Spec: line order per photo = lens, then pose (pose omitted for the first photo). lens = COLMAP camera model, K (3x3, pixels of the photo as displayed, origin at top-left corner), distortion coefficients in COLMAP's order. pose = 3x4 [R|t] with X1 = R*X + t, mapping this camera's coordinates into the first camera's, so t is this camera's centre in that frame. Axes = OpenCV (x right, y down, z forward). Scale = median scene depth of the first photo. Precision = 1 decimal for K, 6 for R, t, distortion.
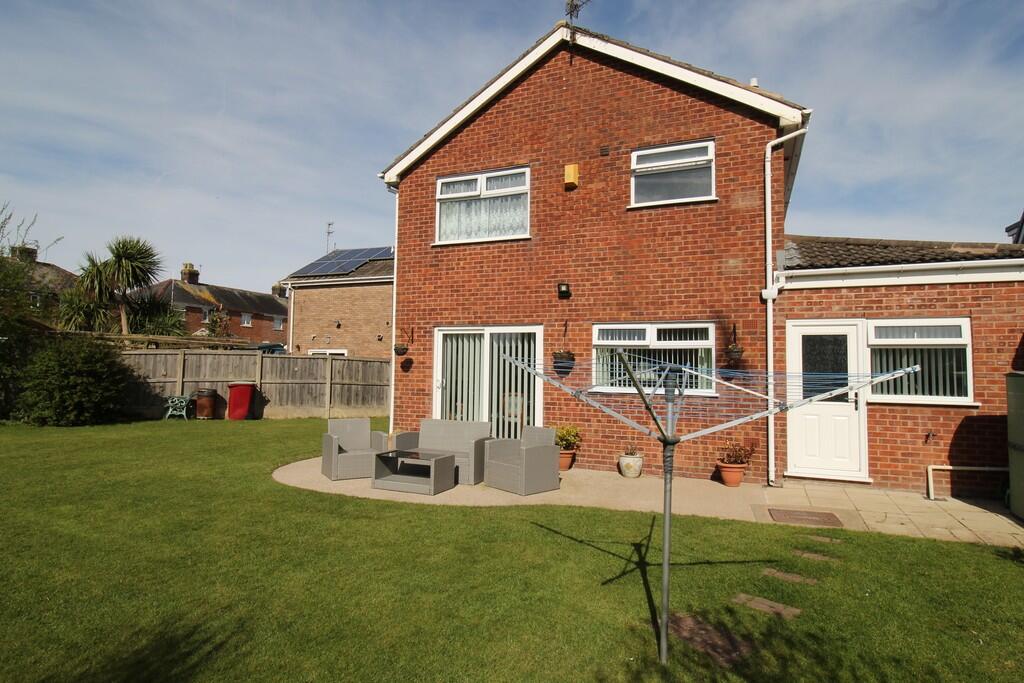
lens RADIAL K [[568.3, 0, 512.0], [0, 568.3, 341.5], [0, 0, 1]] dist [-0.022320, -0.000158]
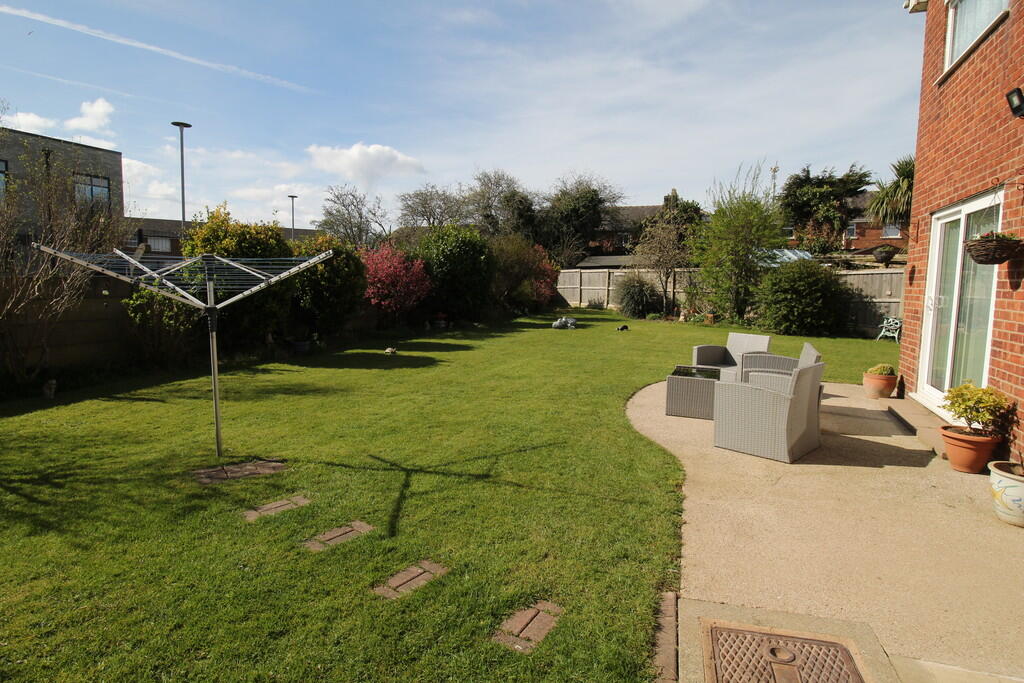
lens RADIAL K [[568.3, 0, 512.0], [0, 568.3, 341.5], [0, 0, 1]] dist [-0.022320, -0.000158]
pose [[0.020654, 0.094006, -0.995357, 0.721102], [0.028916, 0.995097, 0.094581, 0.063390], [0.999368, -0.030735, 0.017835, 0.731871]]
